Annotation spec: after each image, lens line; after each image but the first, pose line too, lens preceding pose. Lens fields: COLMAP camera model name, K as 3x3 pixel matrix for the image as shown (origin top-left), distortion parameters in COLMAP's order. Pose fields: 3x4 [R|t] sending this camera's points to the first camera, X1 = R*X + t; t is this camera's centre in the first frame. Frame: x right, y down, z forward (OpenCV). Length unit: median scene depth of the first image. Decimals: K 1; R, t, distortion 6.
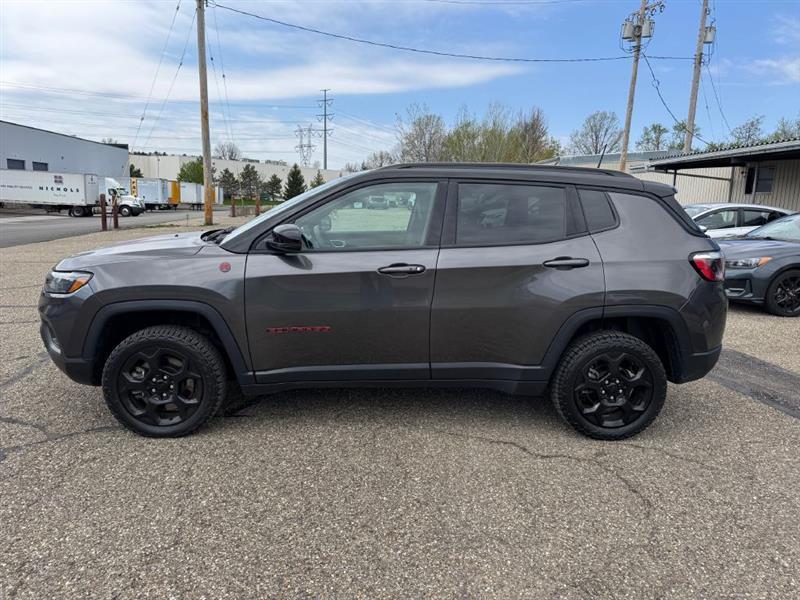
lens RADIAL K [[562.3, 0, 399.6], [0, 562.3, 293.3], [0, 0, 1]] dist [0.034752, -0.036168]
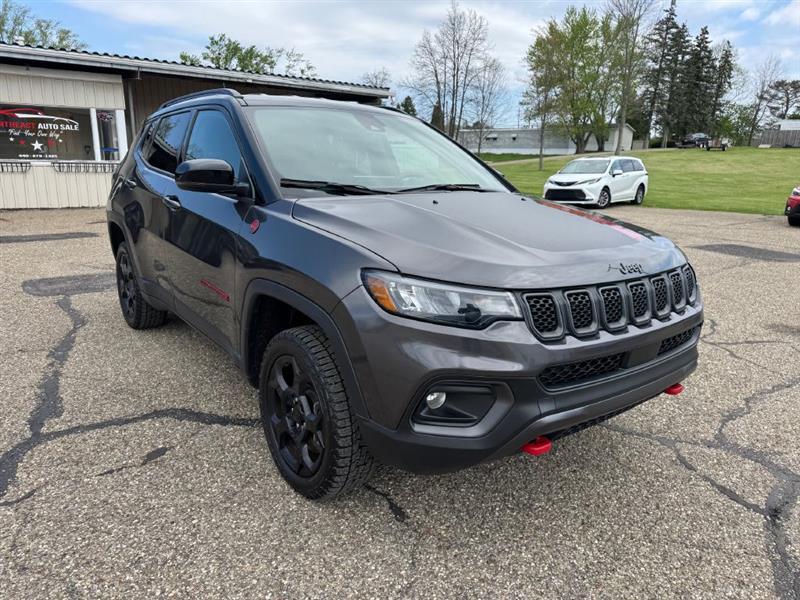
lens RADIAL K [[562.3, 0, 400.0], [0, 562.3, 303.7], [0, 0, 1]] dist [0.034752, -0.036168]
pose [[-0.573768, -0.245705, 0.781293, -0.107515], [0.091616, 0.928698, 0.359343, -0.030251], [-0.813878, 0.277758, -0.510346, 0.184441]]
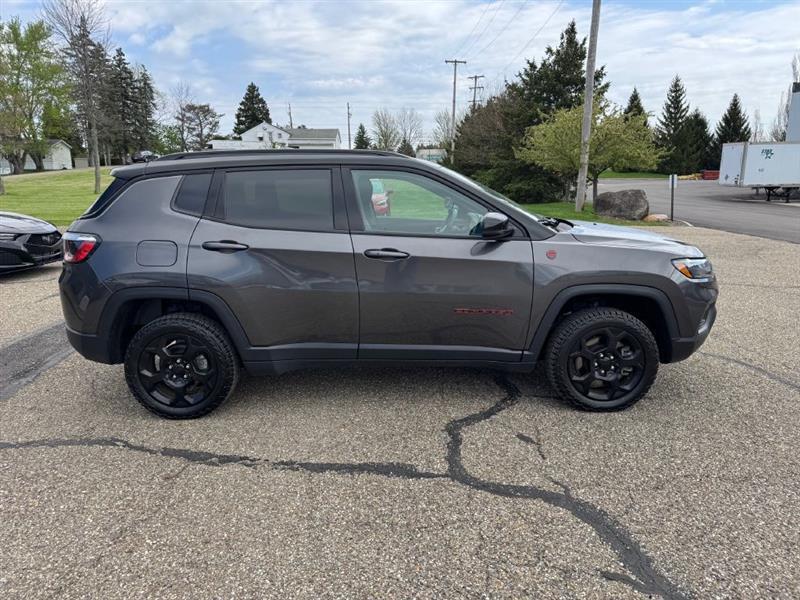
lens RADIAL K [[562.3, 0, 404.7], [0, 562.3, 305.8], [0, 0, 1]] dist [0.034752, -0.036168]
pose [[-0.999488, -0.021070, 0.024099, -0.008198], [-0.010403, 0.925769, 0.377946, -0.046438], [-0.030273, 0.377501, -0.925514, 0.266052]]
